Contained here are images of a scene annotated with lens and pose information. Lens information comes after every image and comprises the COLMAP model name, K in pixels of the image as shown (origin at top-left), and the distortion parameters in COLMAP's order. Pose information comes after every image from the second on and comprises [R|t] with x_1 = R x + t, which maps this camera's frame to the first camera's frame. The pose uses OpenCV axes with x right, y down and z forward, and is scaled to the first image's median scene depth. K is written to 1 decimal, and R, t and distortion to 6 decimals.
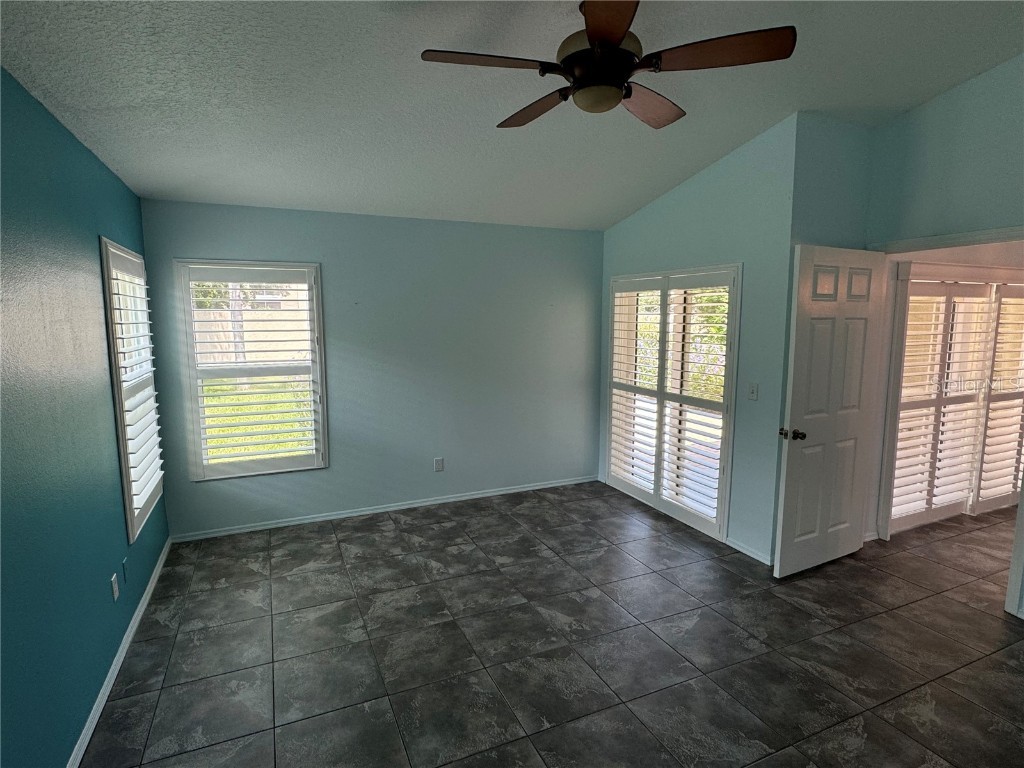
lens RADIAL K [[544.1, 0, 512.0], [0, 544.1, 384.0], [0, 0, 1]] dist [0.000195, -0.001493]
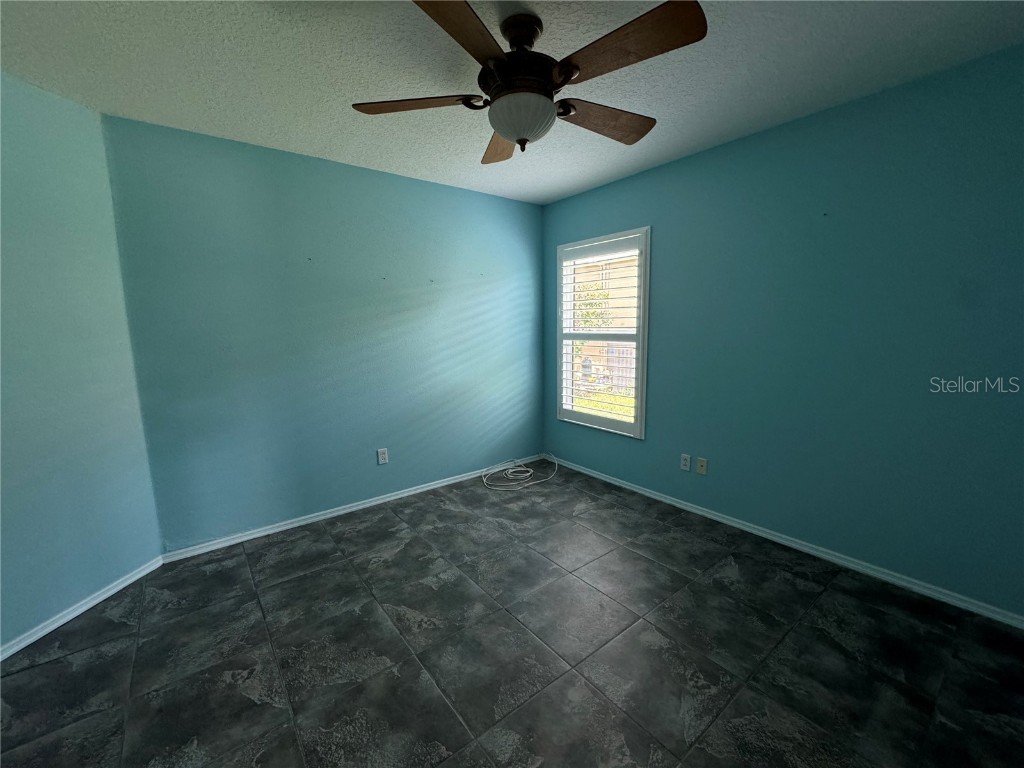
lens RADIAL K [[418.2, 0, 512.0], [0, 418.2, 384.0], [0, 0, 1]] dist [0.000435, 0.000116]
pose [[0.241735, 0.132547, -0.961247, 0.379942], [-0.111429, 0.987865, 0.108196, 0.000485], [0.963923, 0.080956, 0.253571, 0.712972]]
